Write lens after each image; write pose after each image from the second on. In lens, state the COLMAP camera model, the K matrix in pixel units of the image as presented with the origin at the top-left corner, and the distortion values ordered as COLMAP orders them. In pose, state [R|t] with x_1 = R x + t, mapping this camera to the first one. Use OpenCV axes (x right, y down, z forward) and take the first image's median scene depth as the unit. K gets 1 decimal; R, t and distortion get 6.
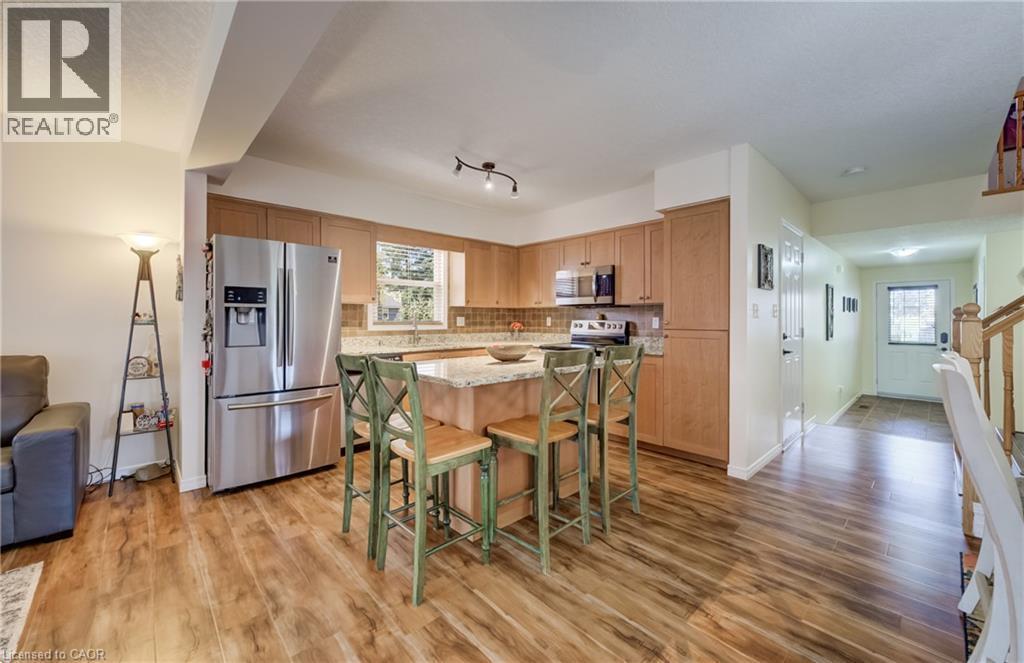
lens RADIAL K [[403.2, 0, 518.0], [0, 403.2, 312.4], [0, 0, 1]] dist [0.001072, 0.003548]
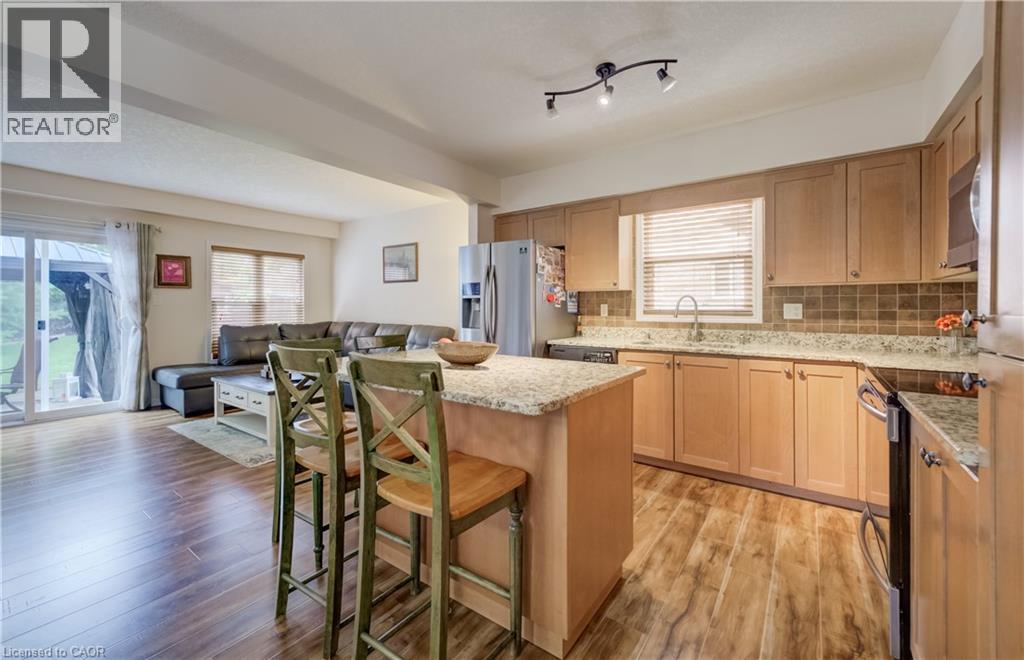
lens RADIAL K [[403.2, 0, 518.0], [0, 403.2, 310.9], [0, 0, 1]] dist [0.001072, 0.003548]
pose [[0.196022, 0.005983, -0.980581, 0.399689], [0.013875, 0.999864, 0.008875, 0.011960], [0.980501, -0.015345, 0.195912, 0.544545]]
